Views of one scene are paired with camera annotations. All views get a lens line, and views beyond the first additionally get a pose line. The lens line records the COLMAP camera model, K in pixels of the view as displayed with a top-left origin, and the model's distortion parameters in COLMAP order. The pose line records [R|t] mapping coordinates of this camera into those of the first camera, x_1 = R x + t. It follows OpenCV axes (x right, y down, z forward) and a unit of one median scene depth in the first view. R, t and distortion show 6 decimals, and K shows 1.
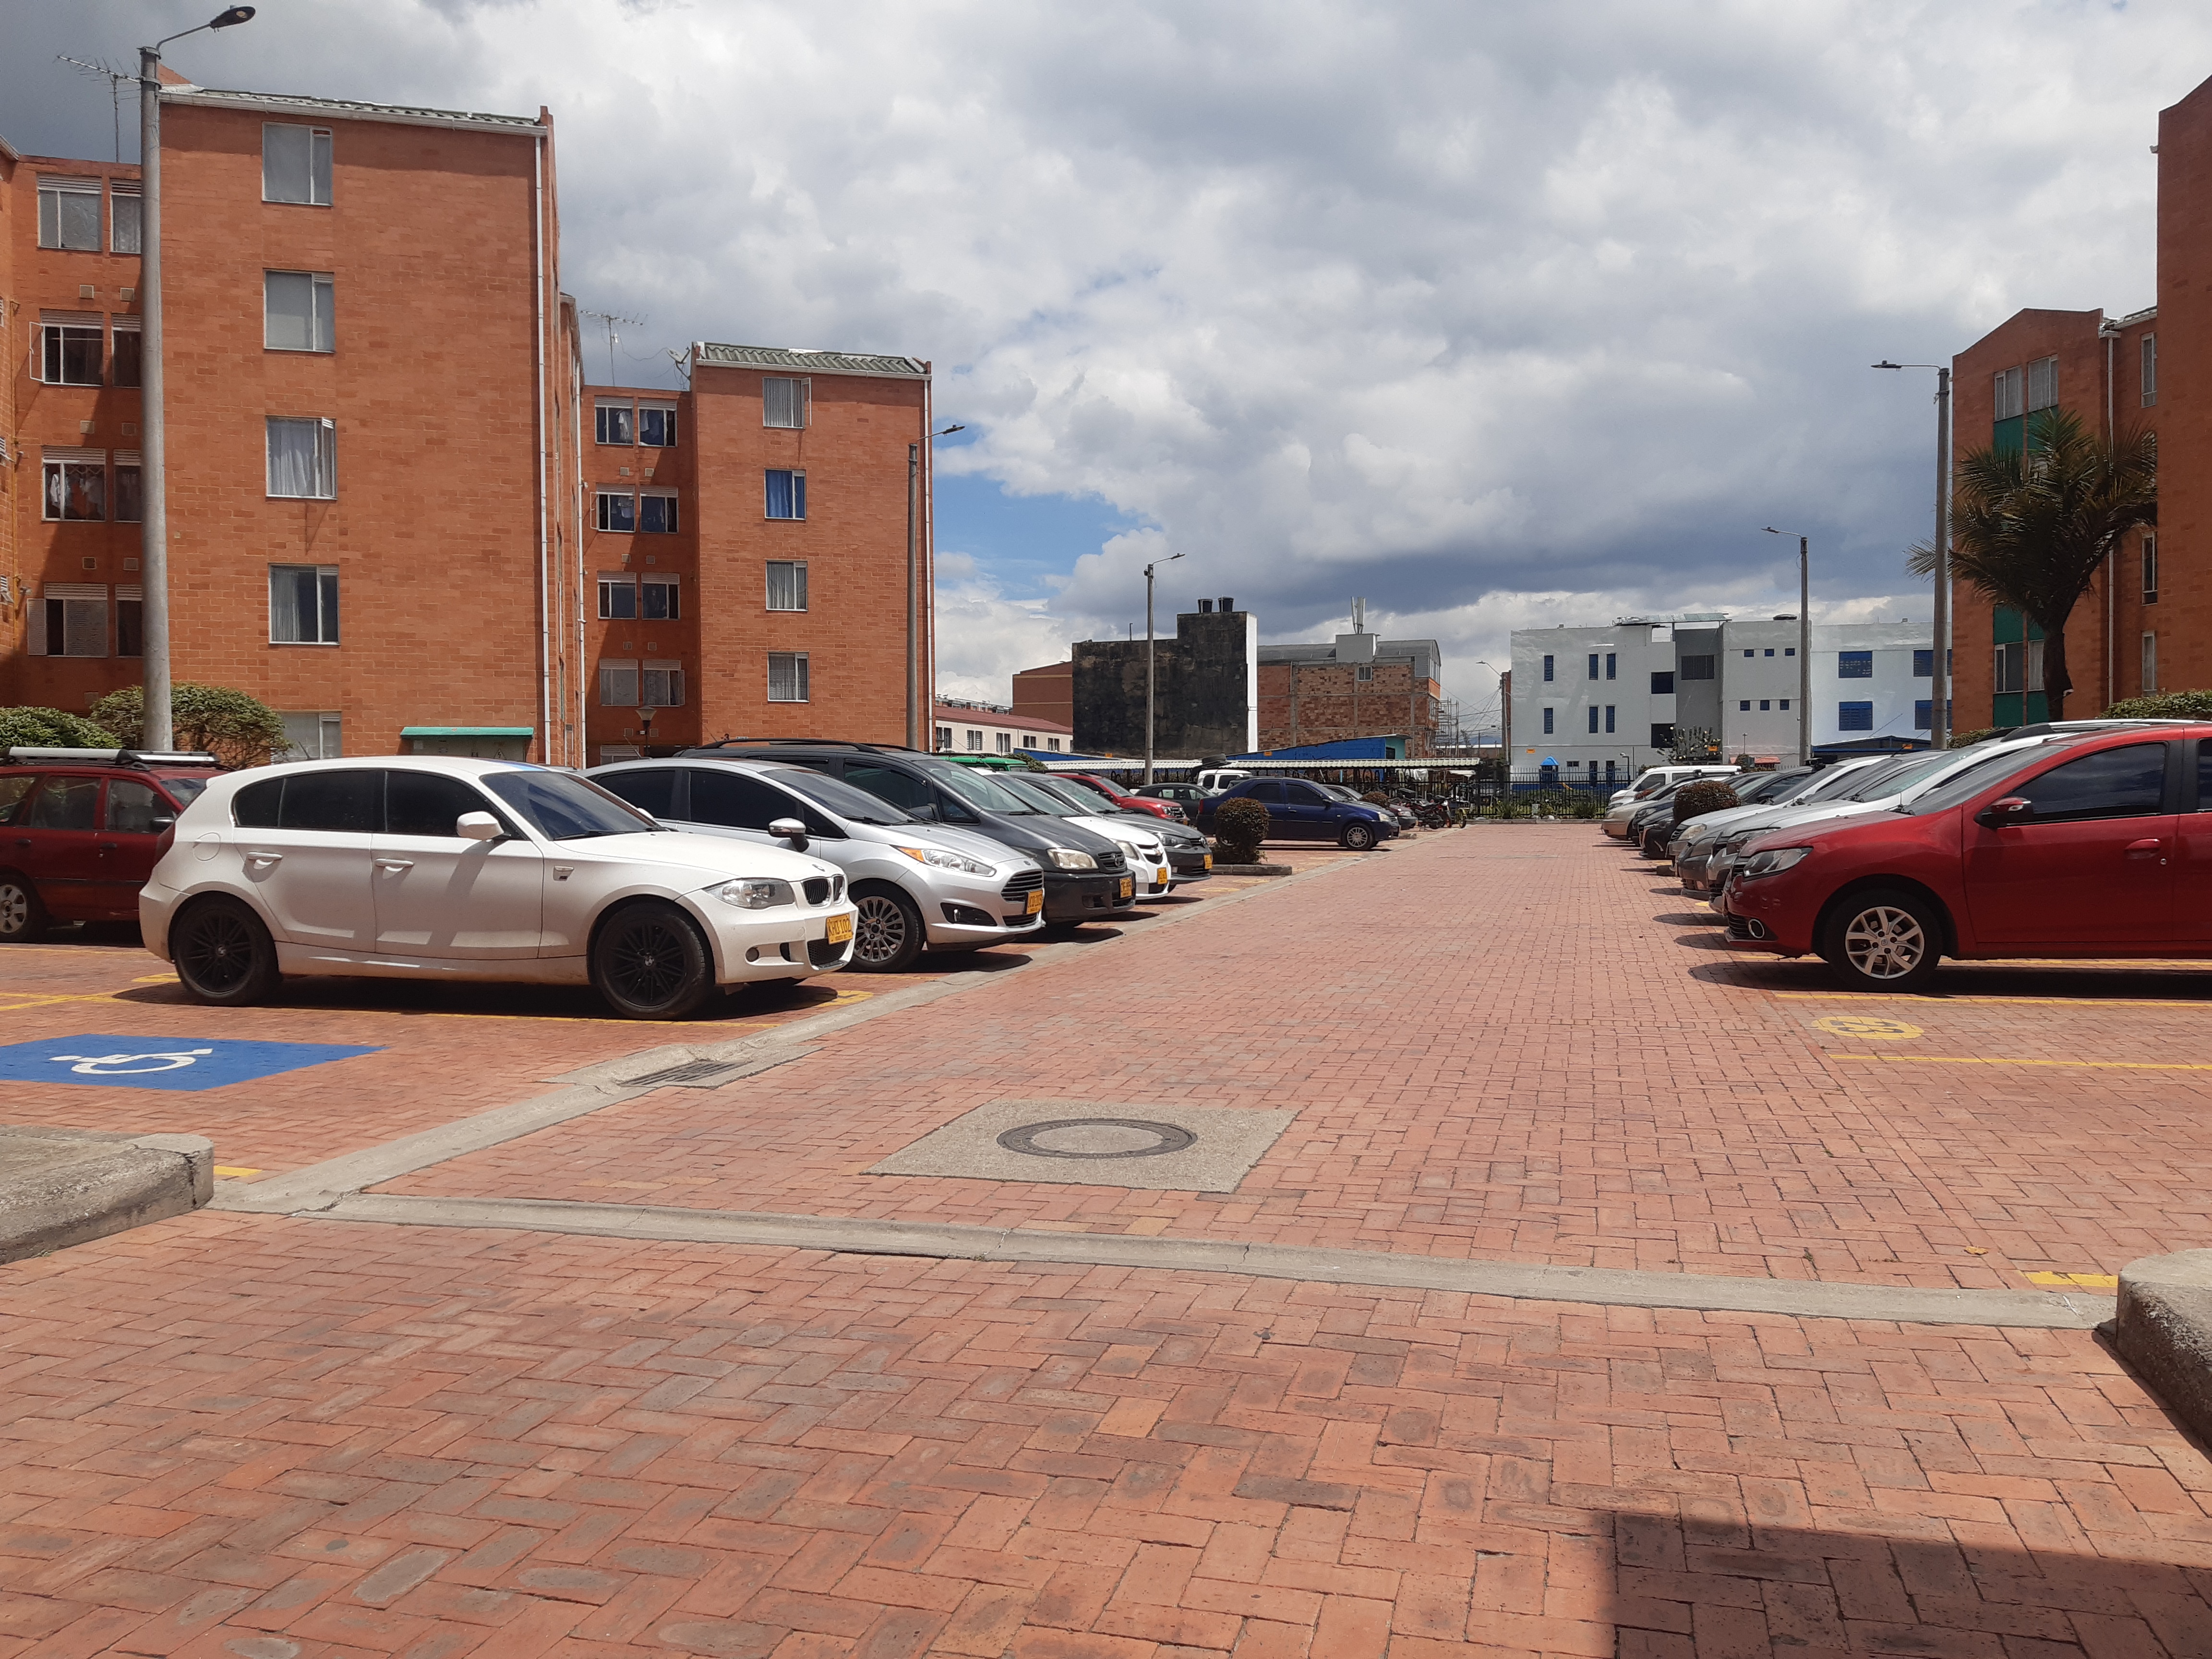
lens RADIAL K [[1719.3, 0, 1106.0], [0, 1719.3, 829.5], [0, 0, 1]] dist [0.074835, -0.130356]
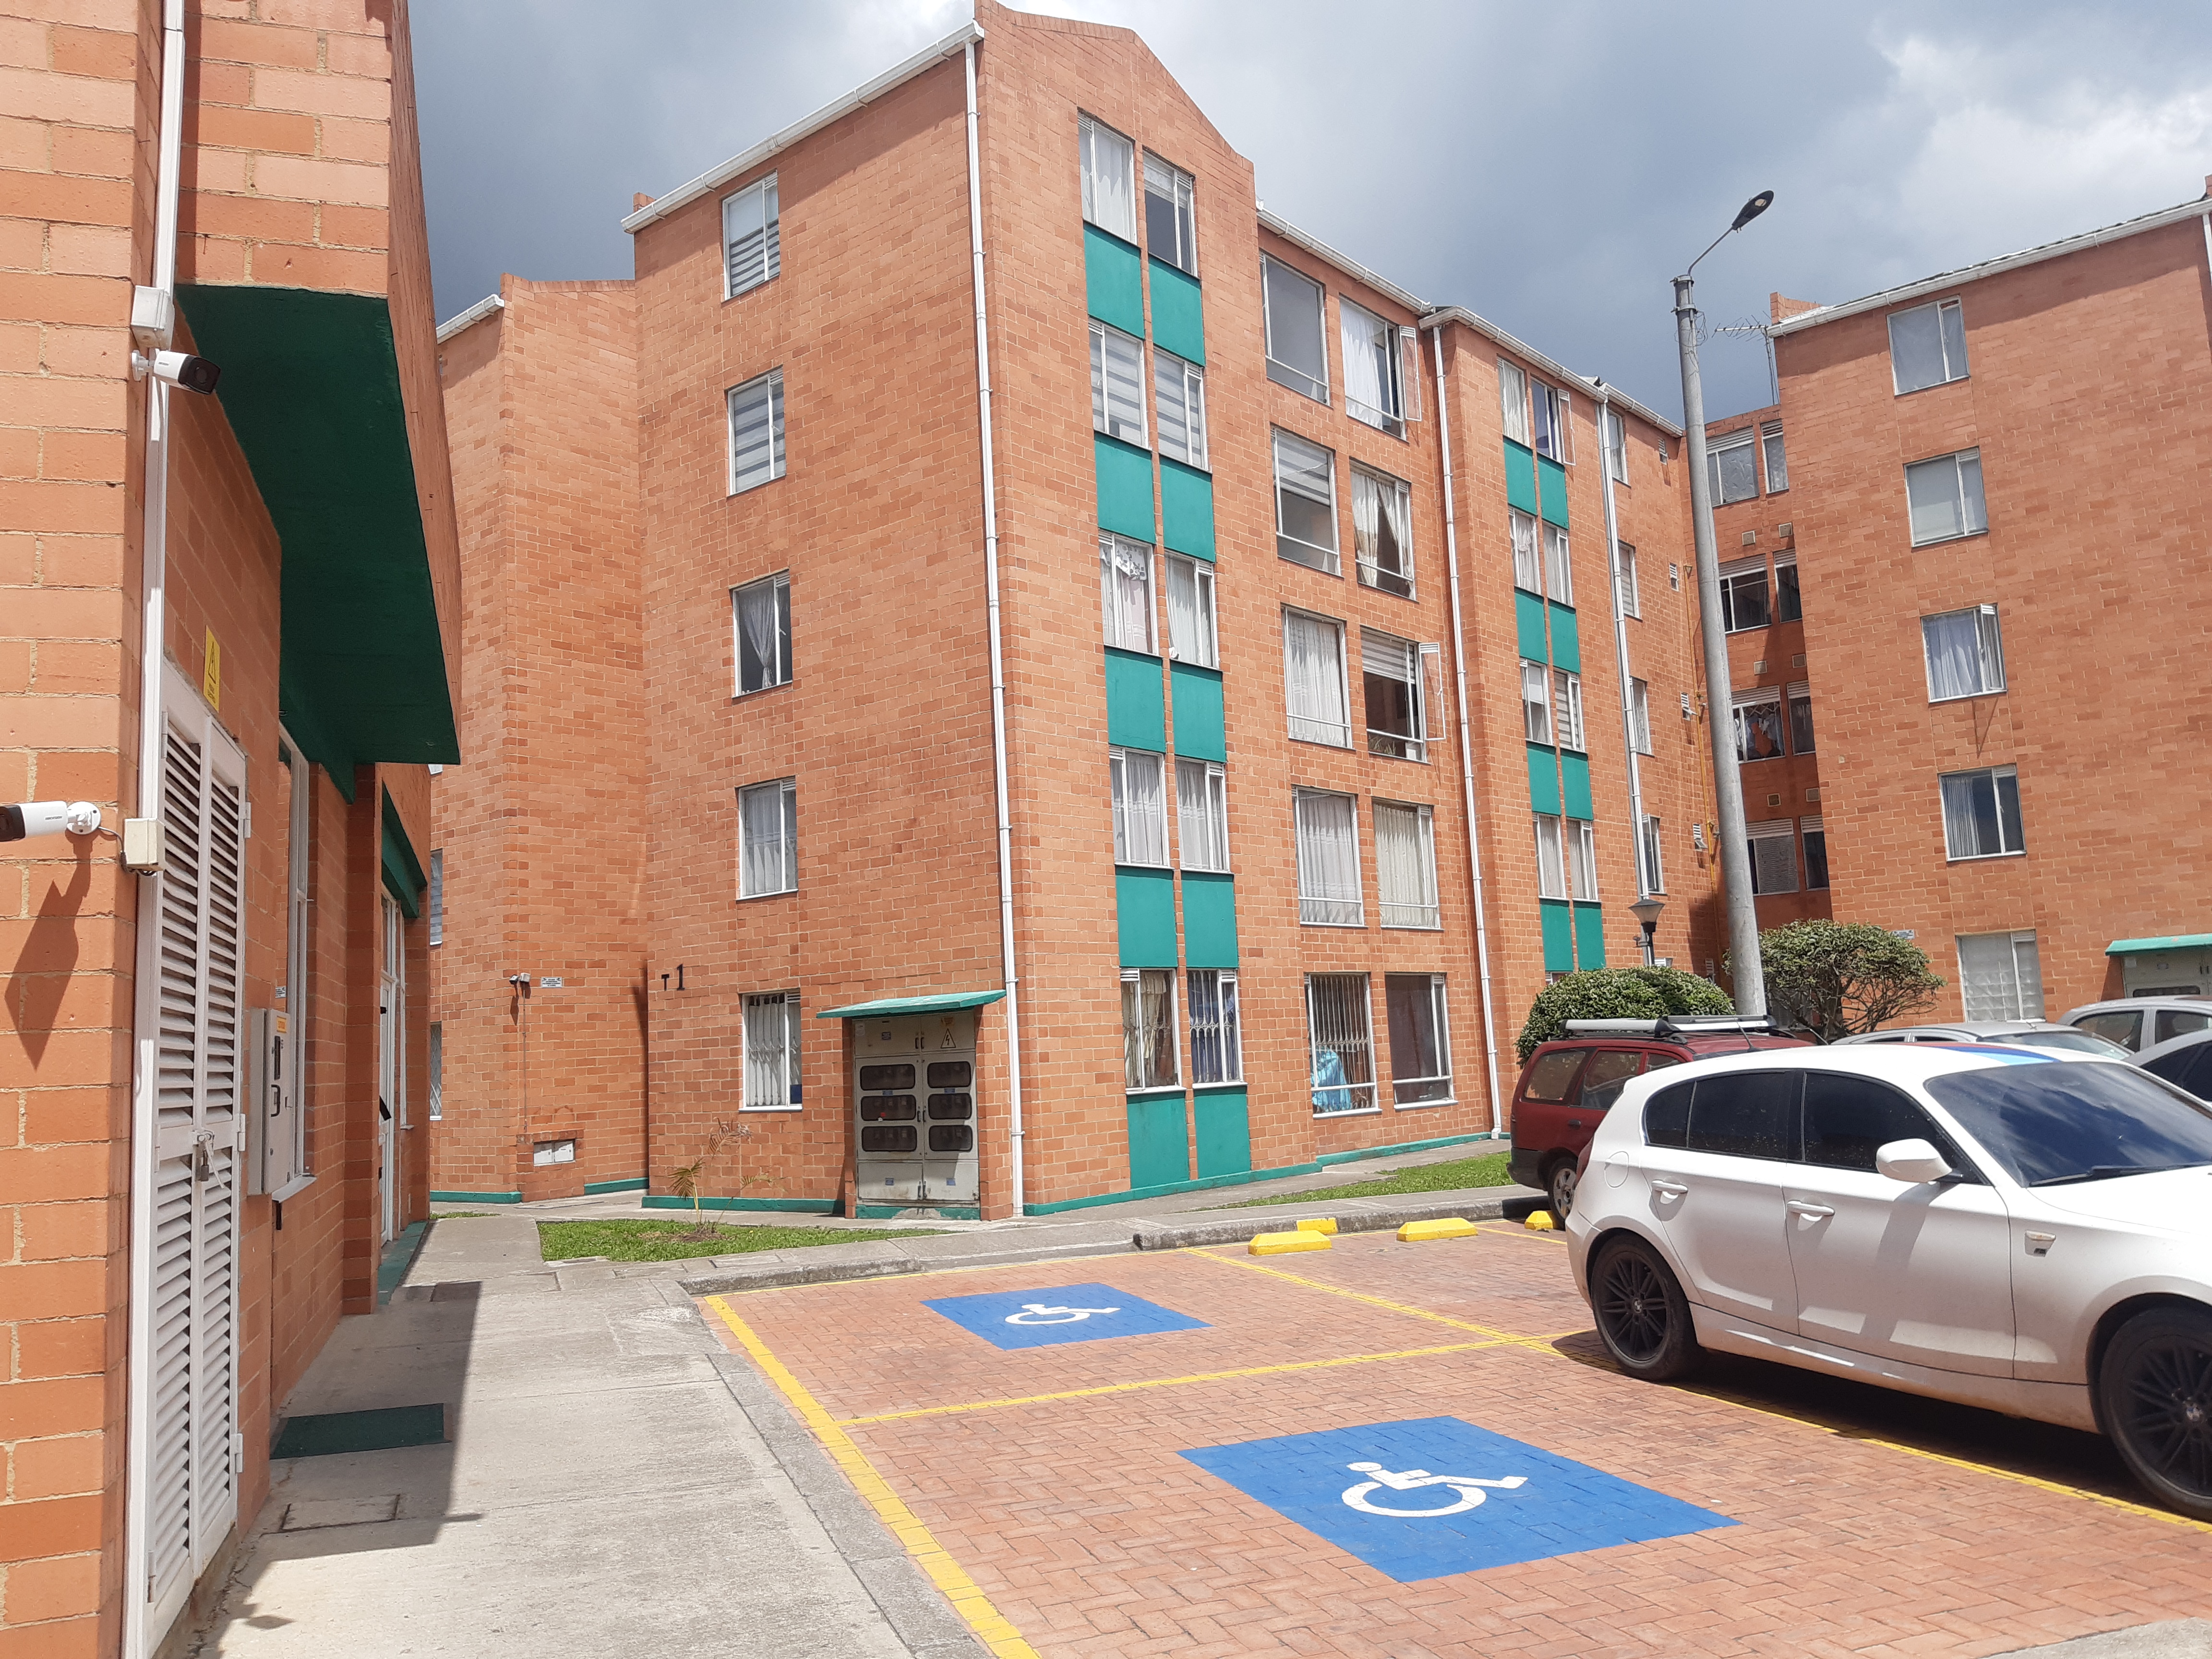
lens RADIAL K [[1719.3, 0, 1106.0], [0, 1719.3, 829.5], [0, 0, 1]] dist [0.074835, -0.130356]
pose [[0.568796, -0.126834, -0.812640, 0.007546], [0.031800, 0.990691, -0.132366, -0.017009], [0.821864, 0.049447, 0.567534, 0.121847]]
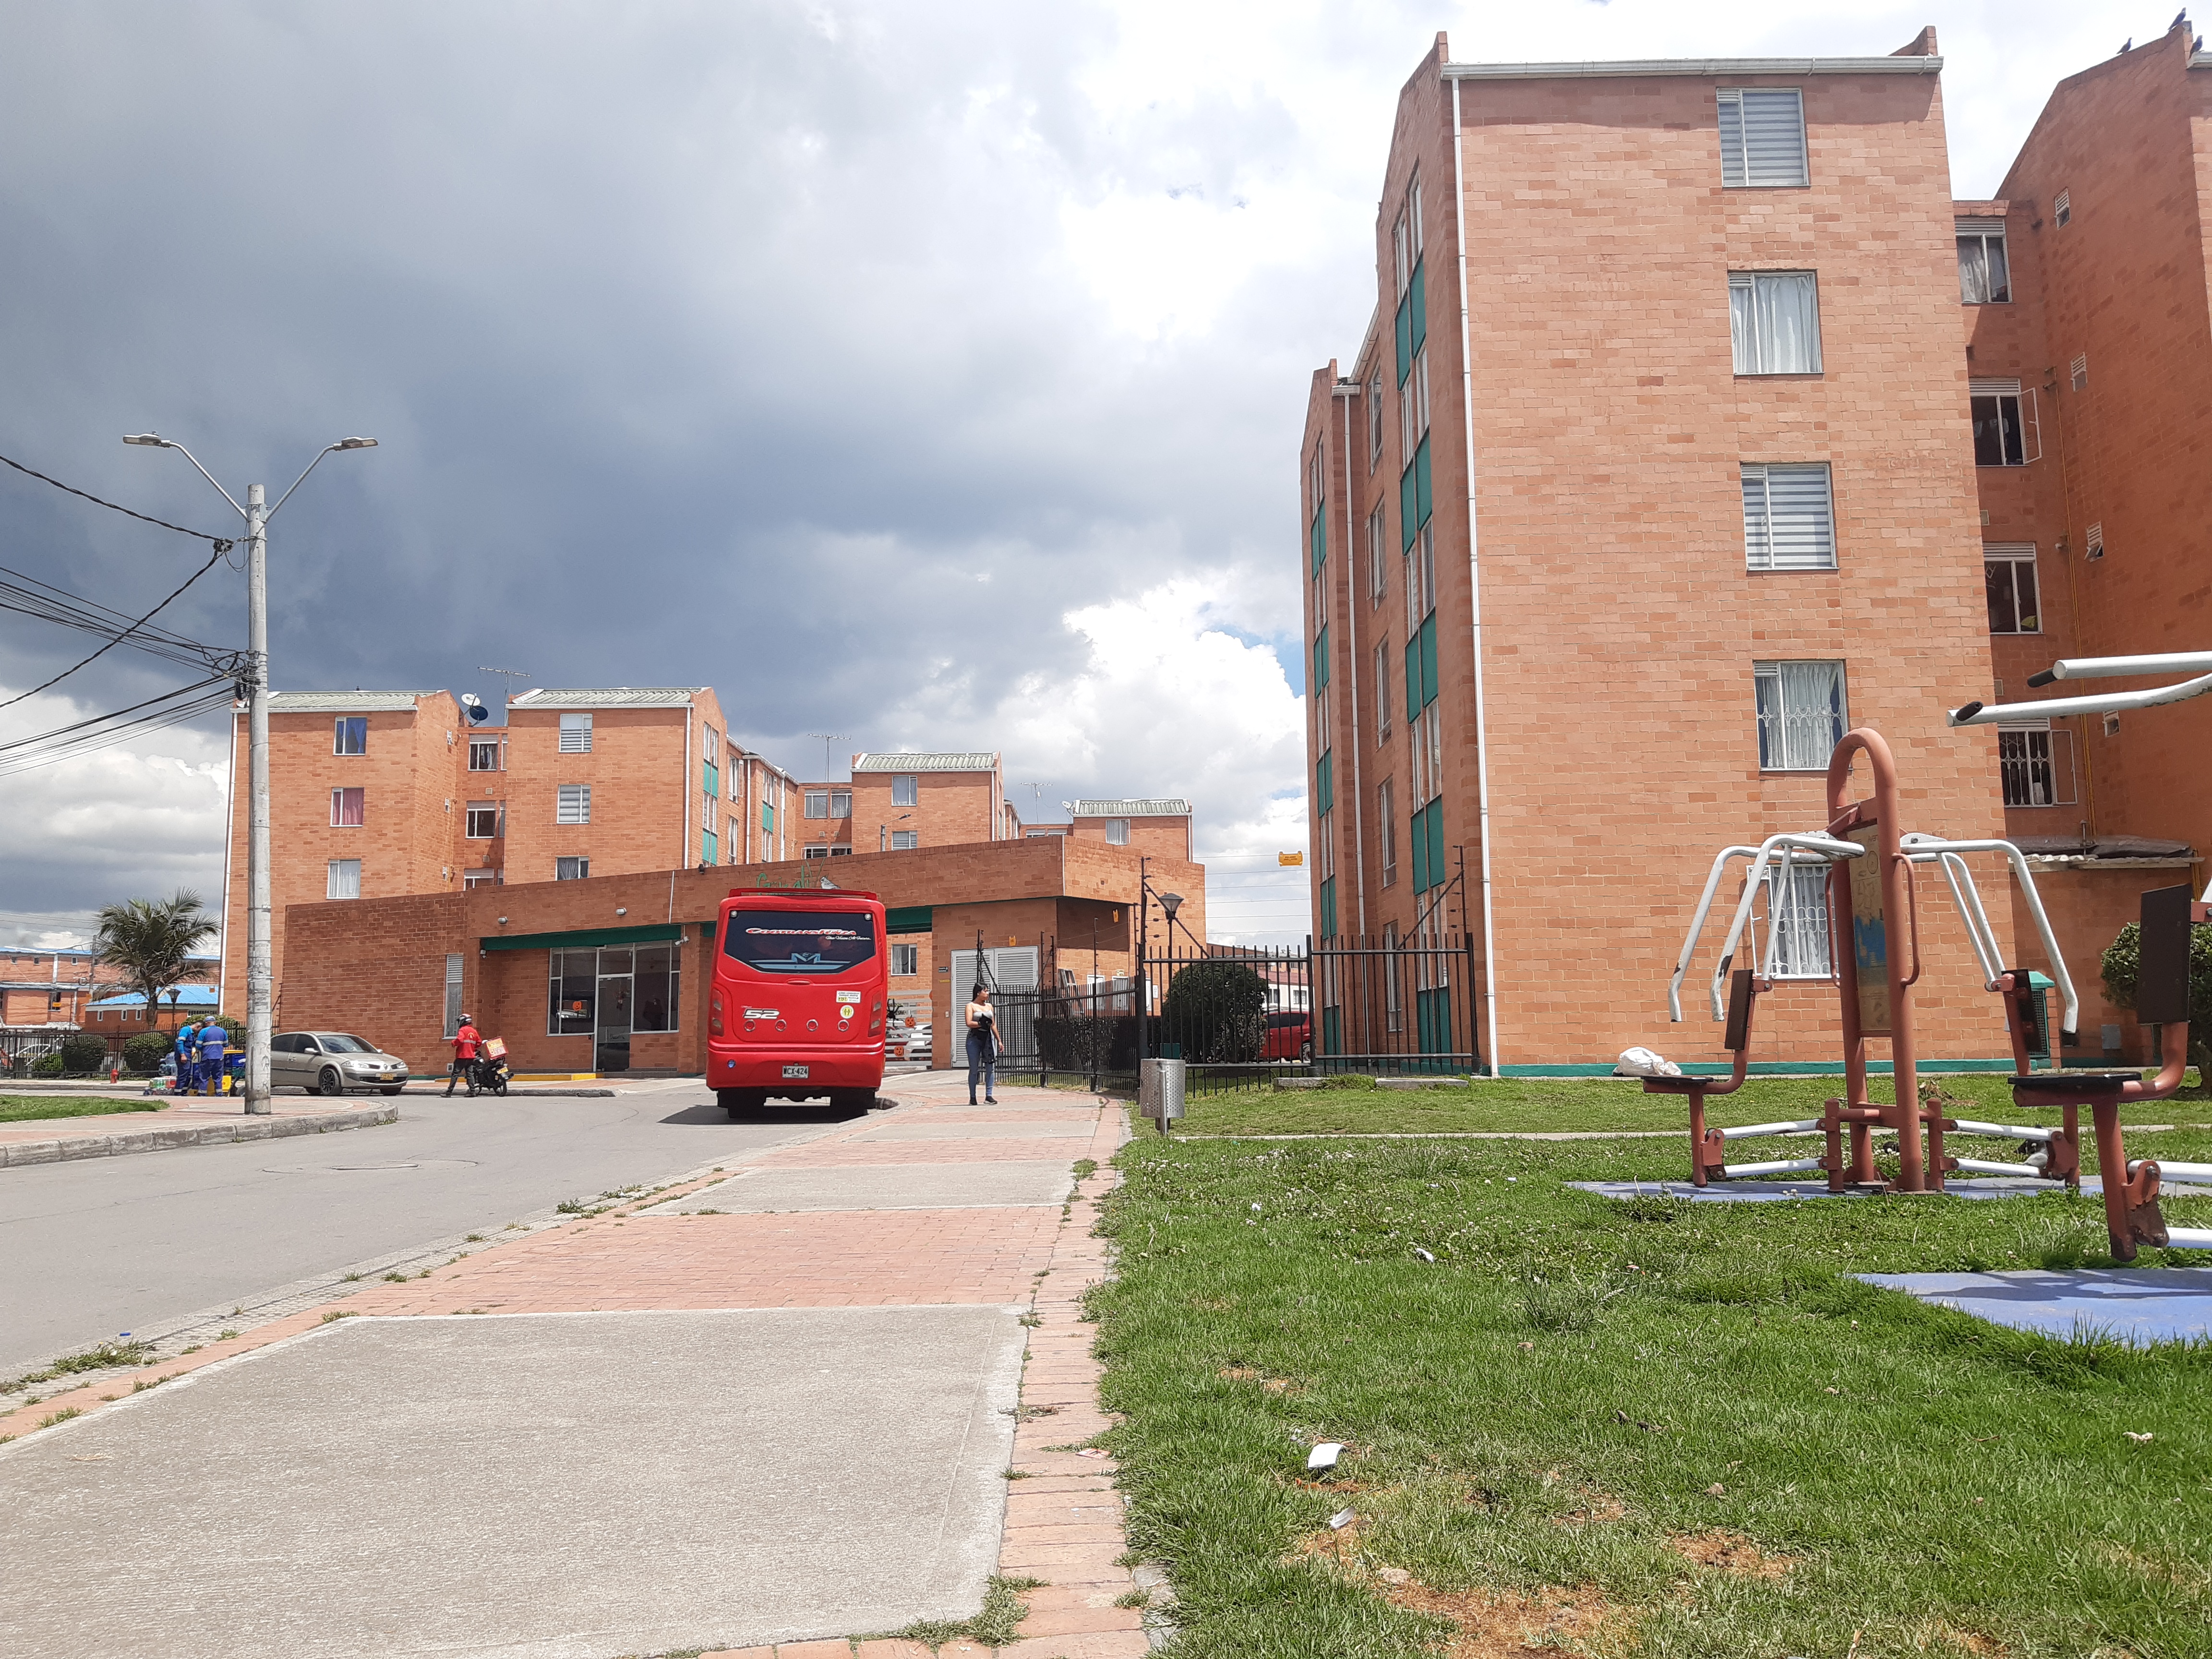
lens RADIAL K [[1719.3, 0, 1106.0], [0, 1719.3, 829.5], [0, 0, 1]] dist [0.074835, -0.130356]
pose [[0.962620, -0.041885, -0.267596, 0.496463], [0.002684, 0.989397, -0.145209, 0.045824], [0.270841, 0.139062, 0.952527, -1.325968]]
